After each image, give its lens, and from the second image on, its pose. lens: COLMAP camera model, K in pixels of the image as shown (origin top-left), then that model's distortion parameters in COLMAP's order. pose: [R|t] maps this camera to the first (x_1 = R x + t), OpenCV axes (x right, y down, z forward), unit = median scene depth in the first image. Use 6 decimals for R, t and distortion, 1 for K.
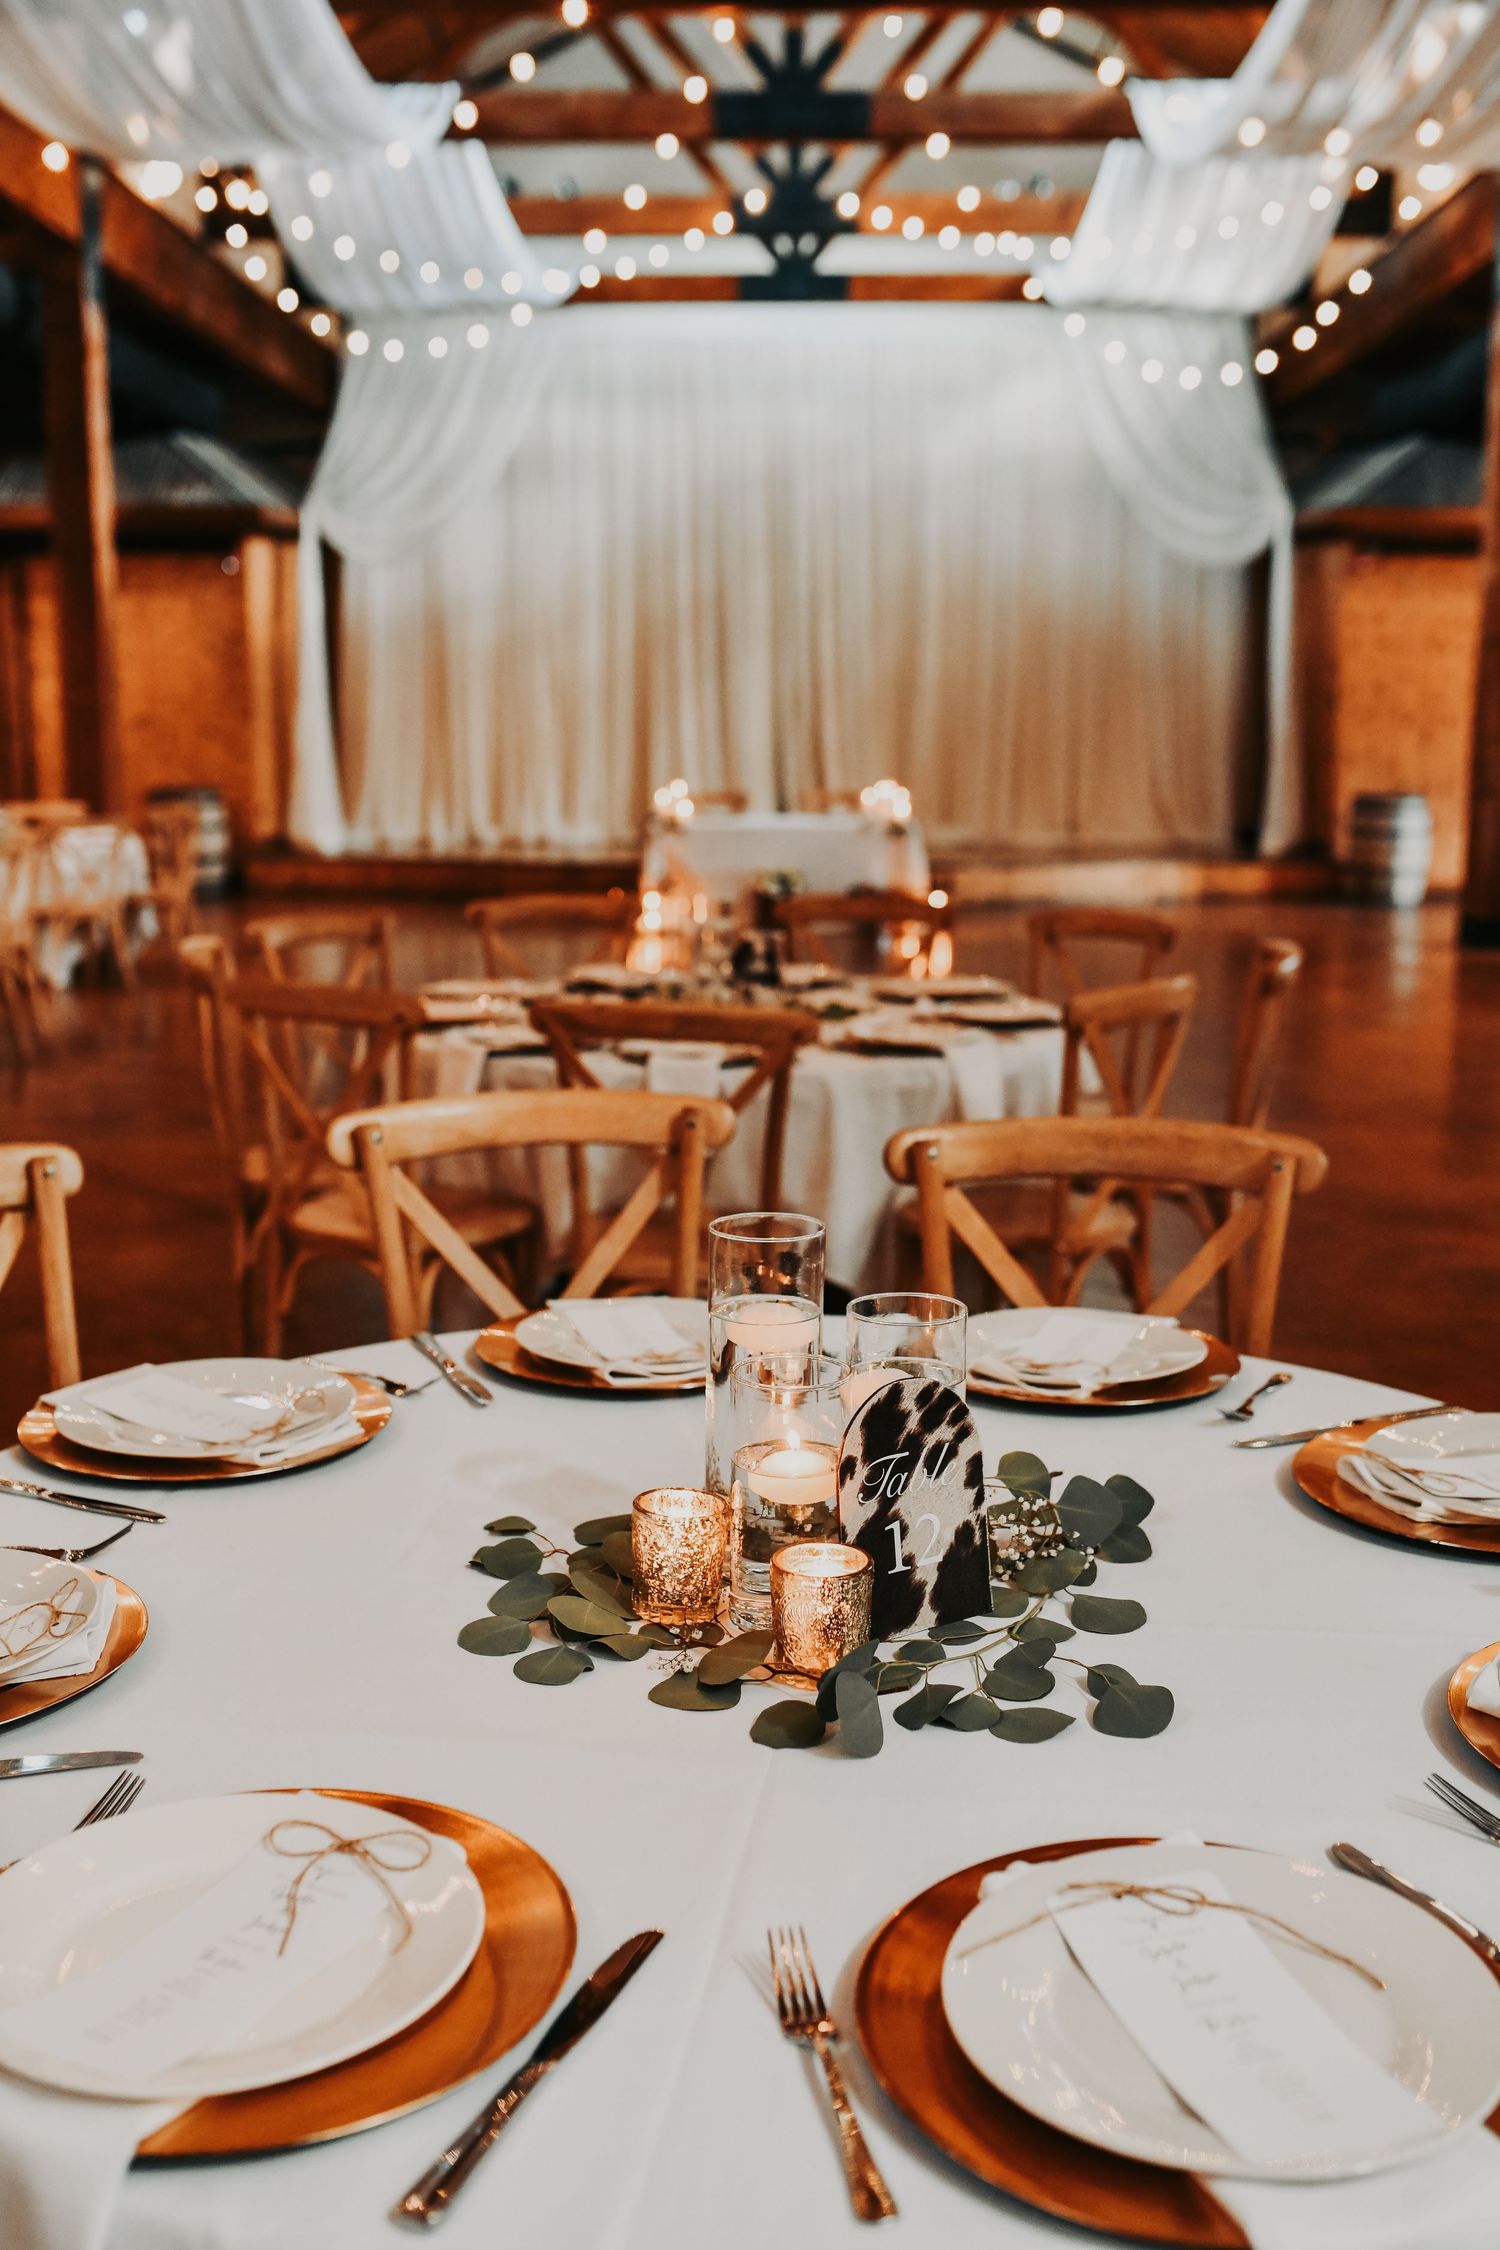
lens RADIAL K [[2361.7, 0, 750.0], [0, 2361.7, 1125.0], [0, 0, 1]] dist [-0.082490, 0.016958]
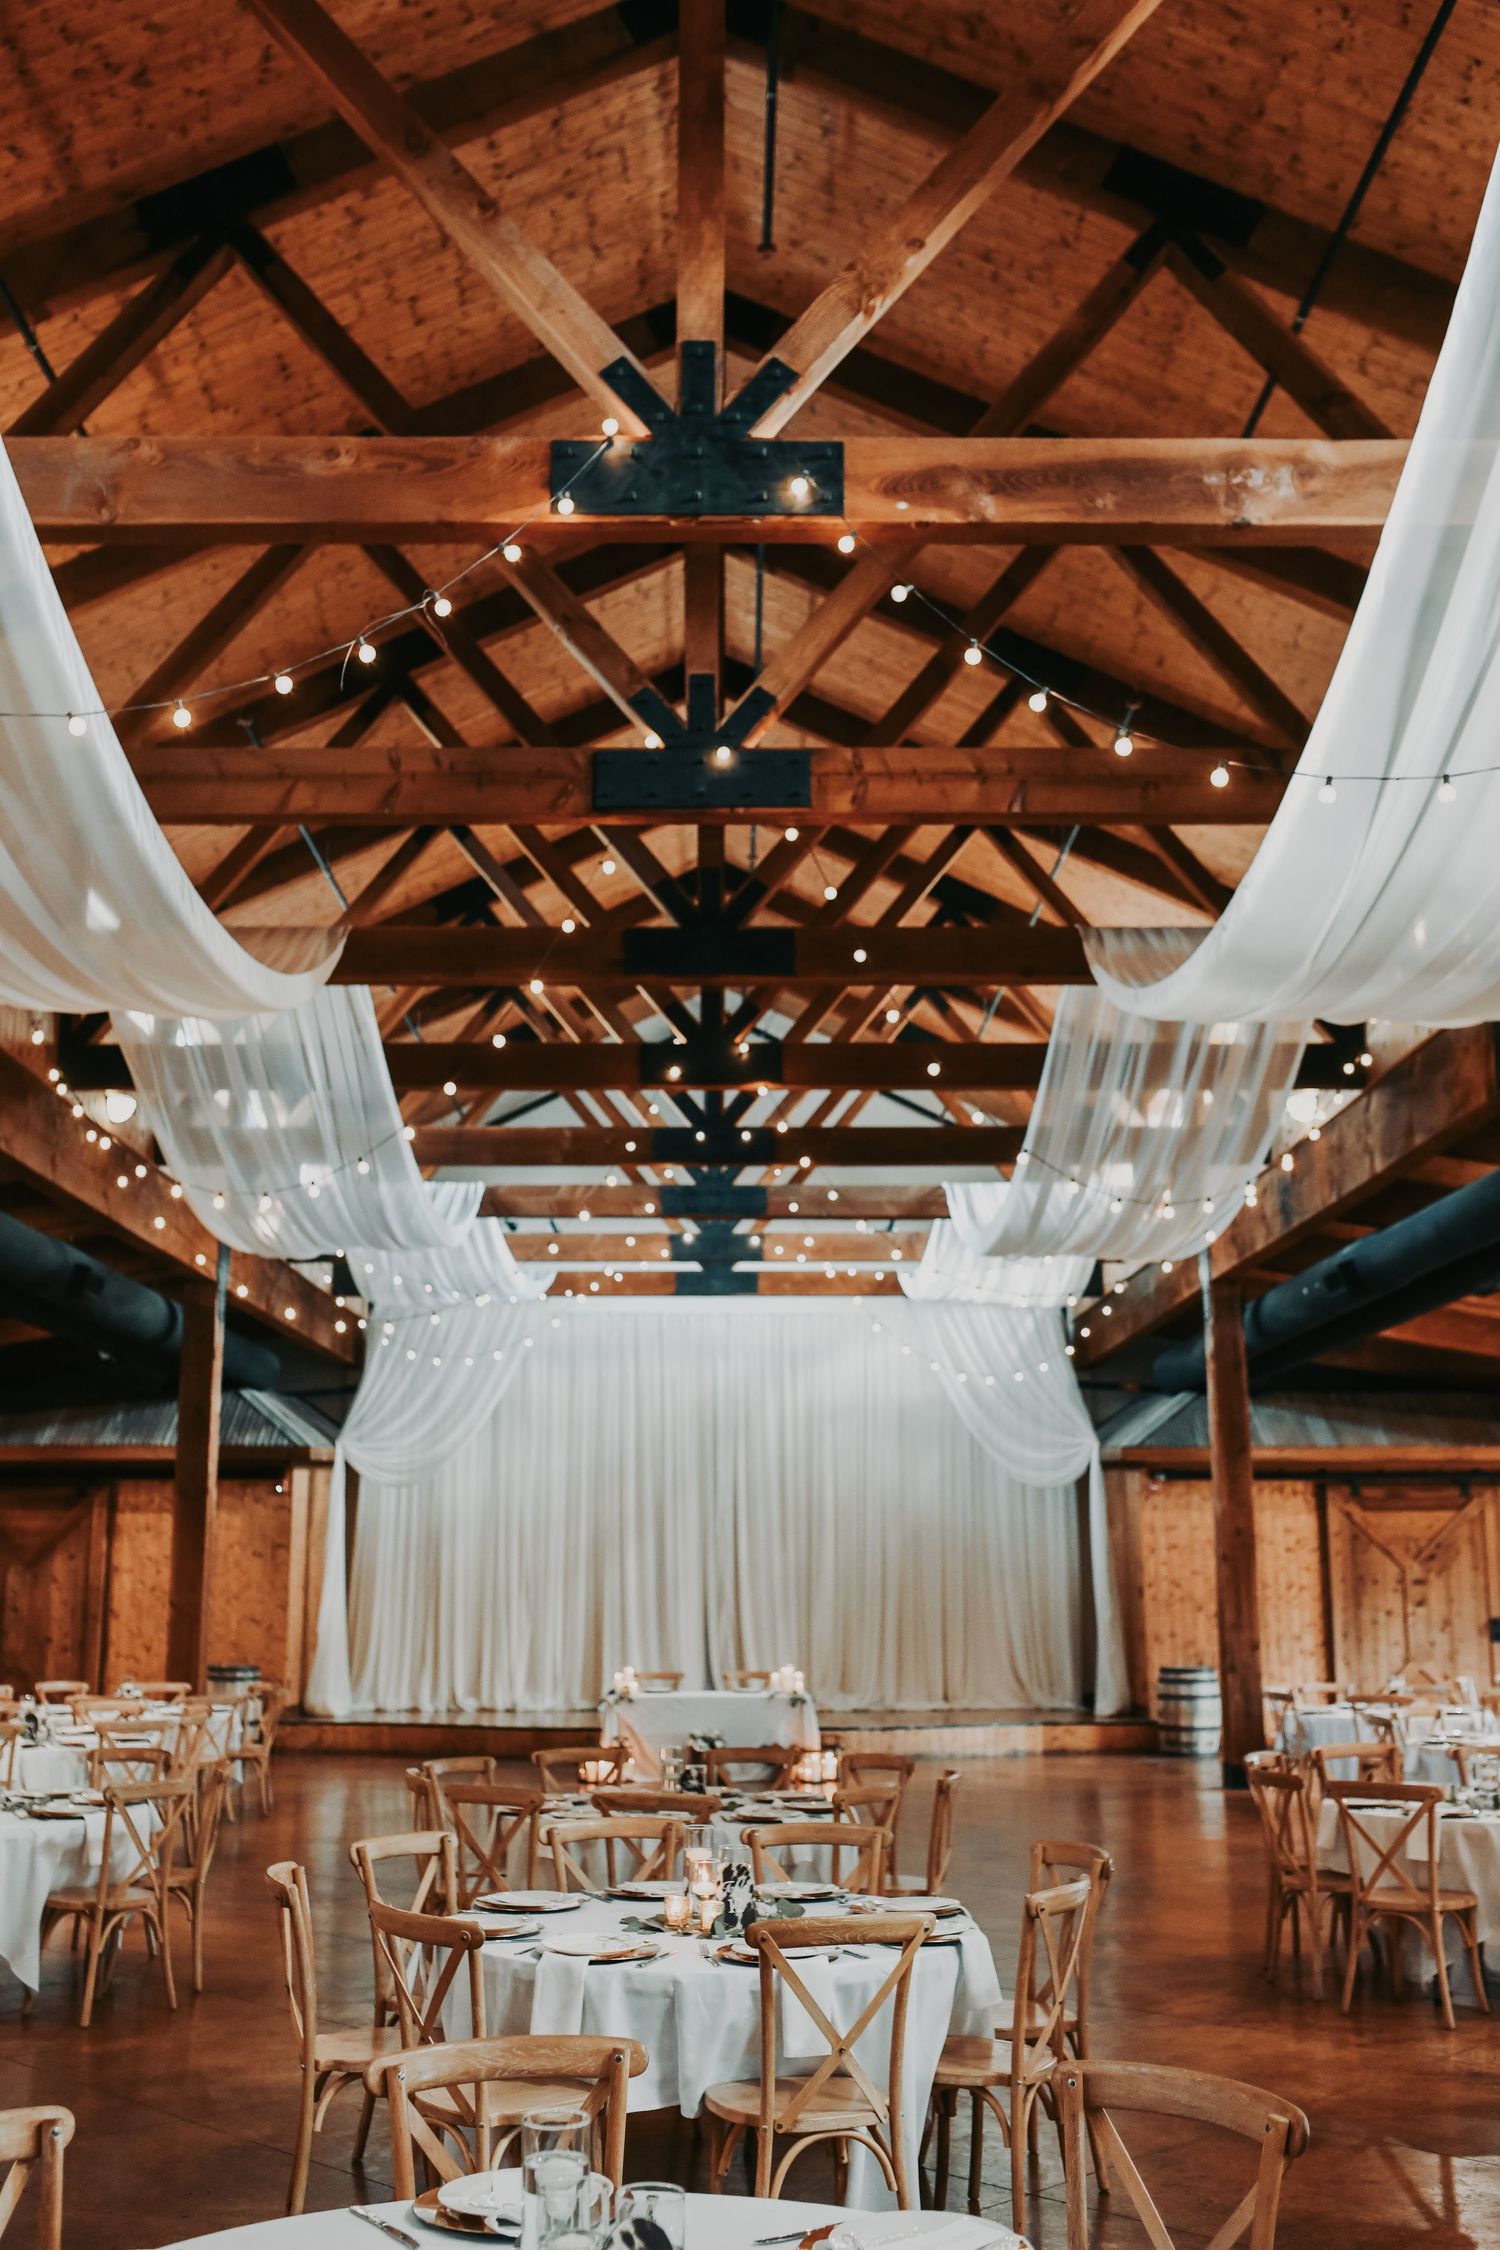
lens RADIAL K [[2319.2, 0, 711.5], [0, 2319.2, 1122.0], [0, 0, 1]] dist [0.001875, 0.000555]
pose [[0.999899, -0.000915, 0.014167, -0.025828], [0.005912, 0.934114, -0.356926, 0.338168], [-0.012907, 0.356974, 0.934025, -3.120817]]
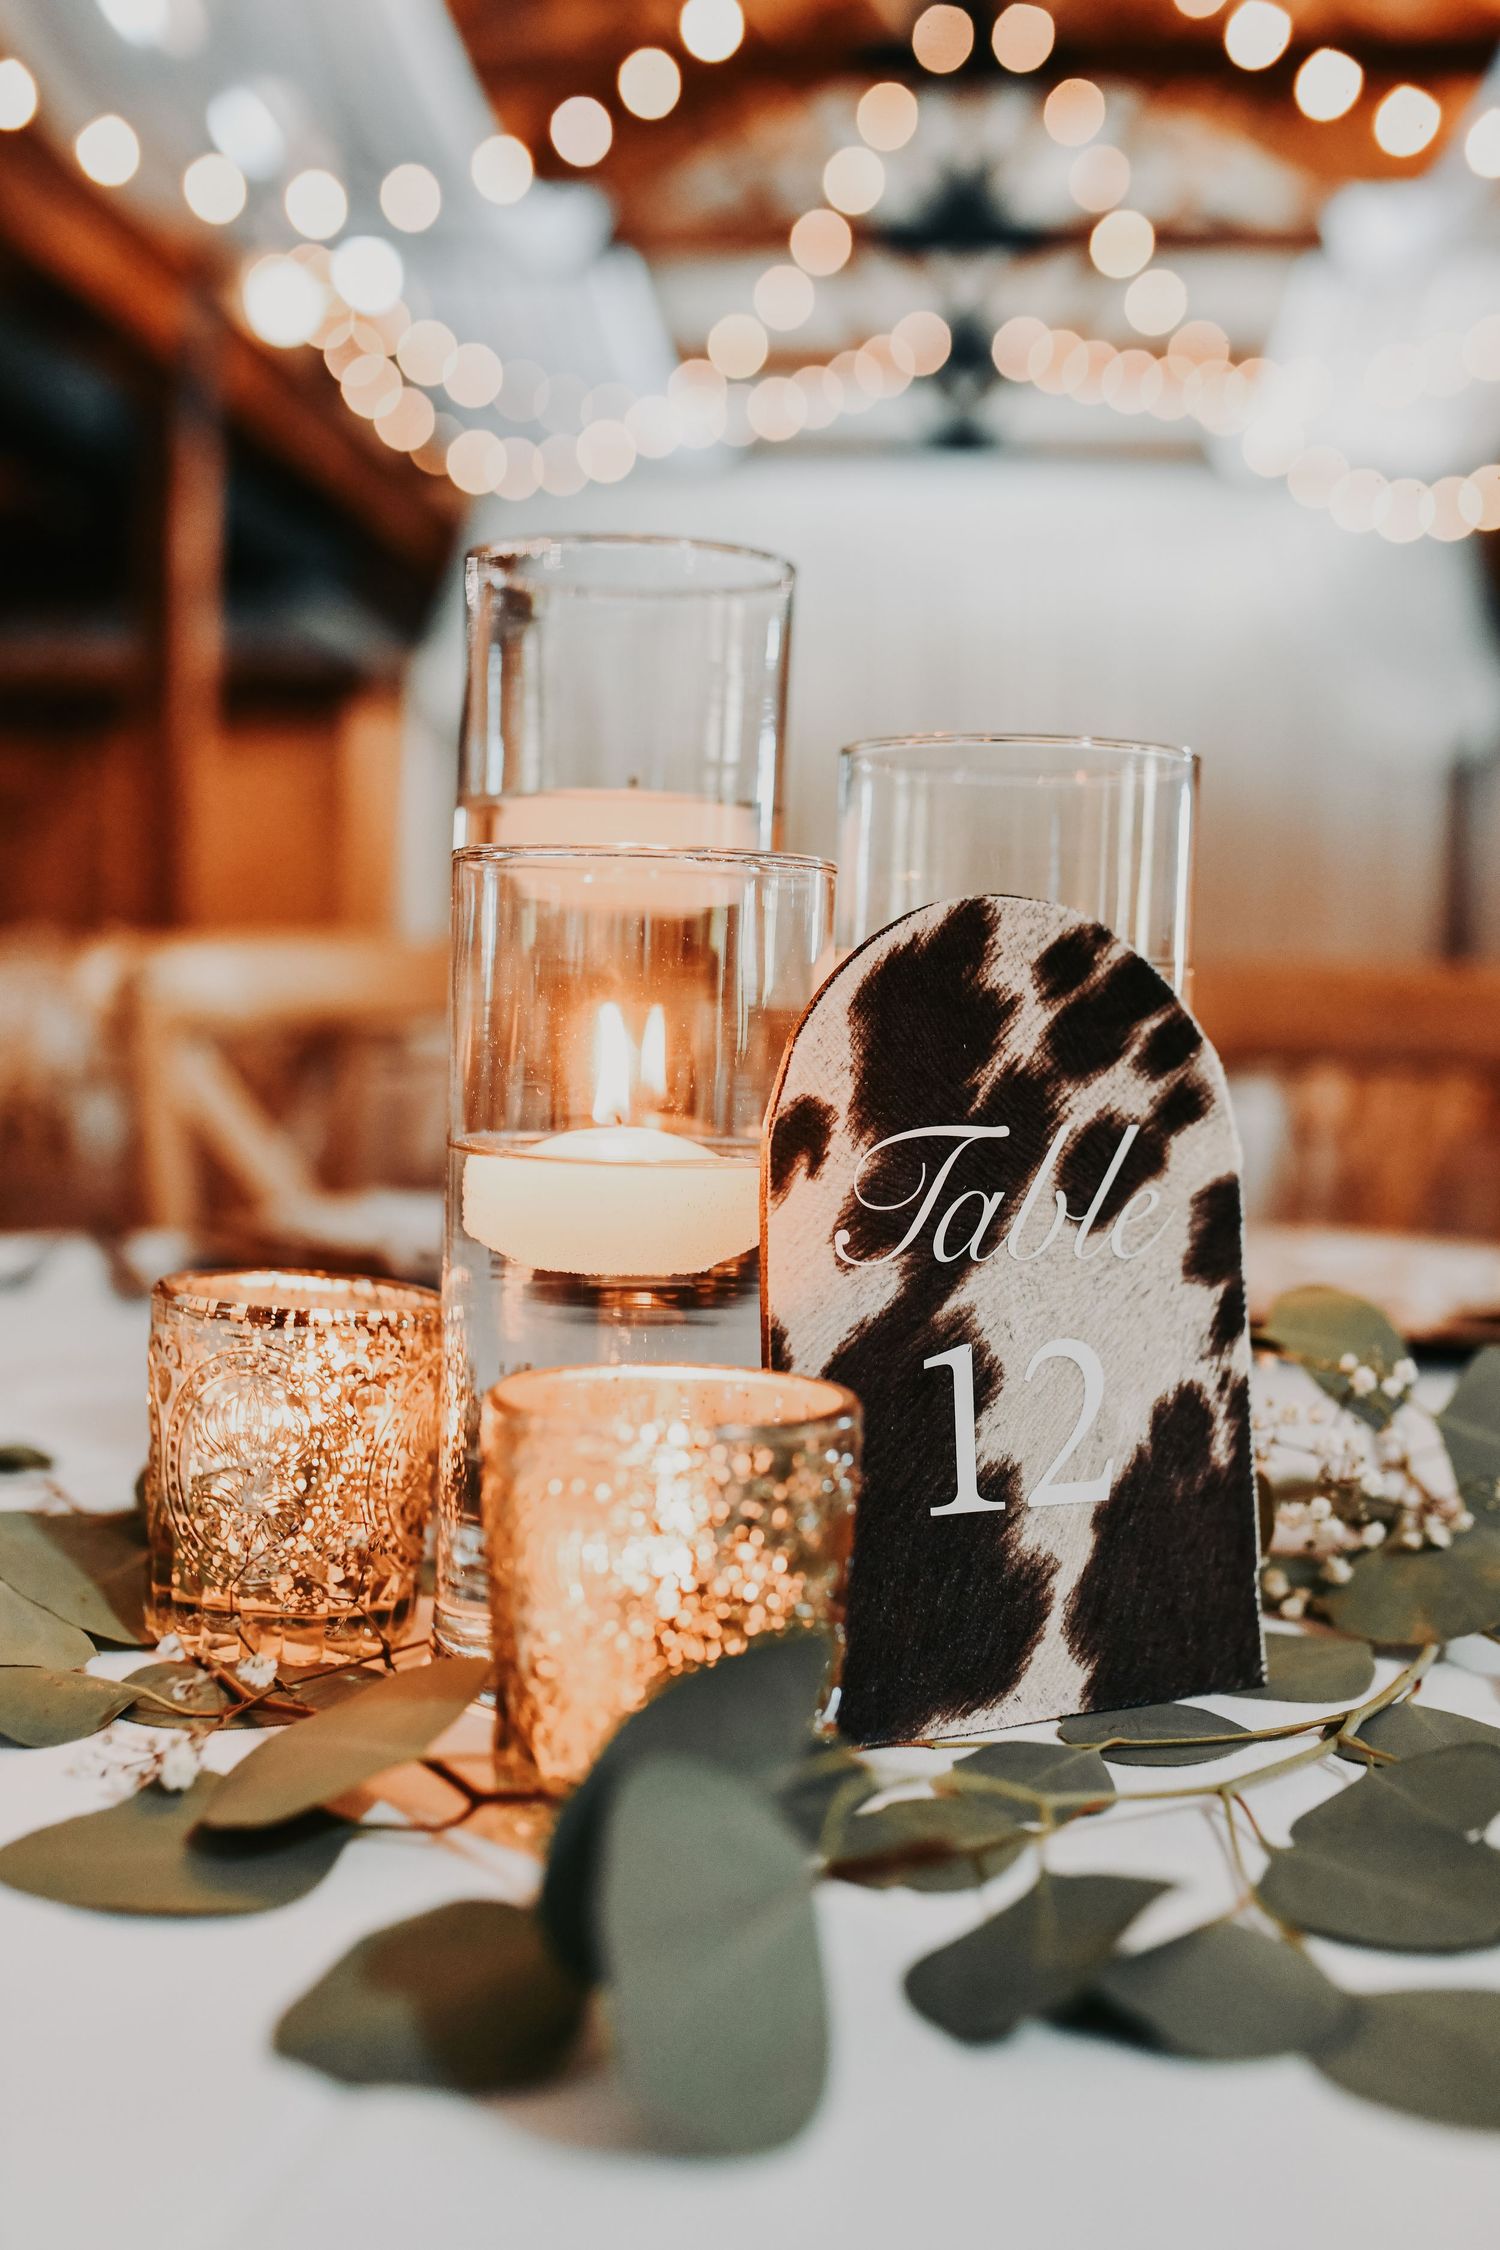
lens RADIAL K [[2361.7, 0, 750.0], [0, 2361.7, 1125.0], [0, 0, 1]] dist [-0.082490, 0.016958]
pose [[0.997078, 0.033550, -0.068632, 0.054320], [-0.042359, 0.990449, -0.131210, 0.179609], [0.063575, 0.133734, 0.988976, 0.686495]]
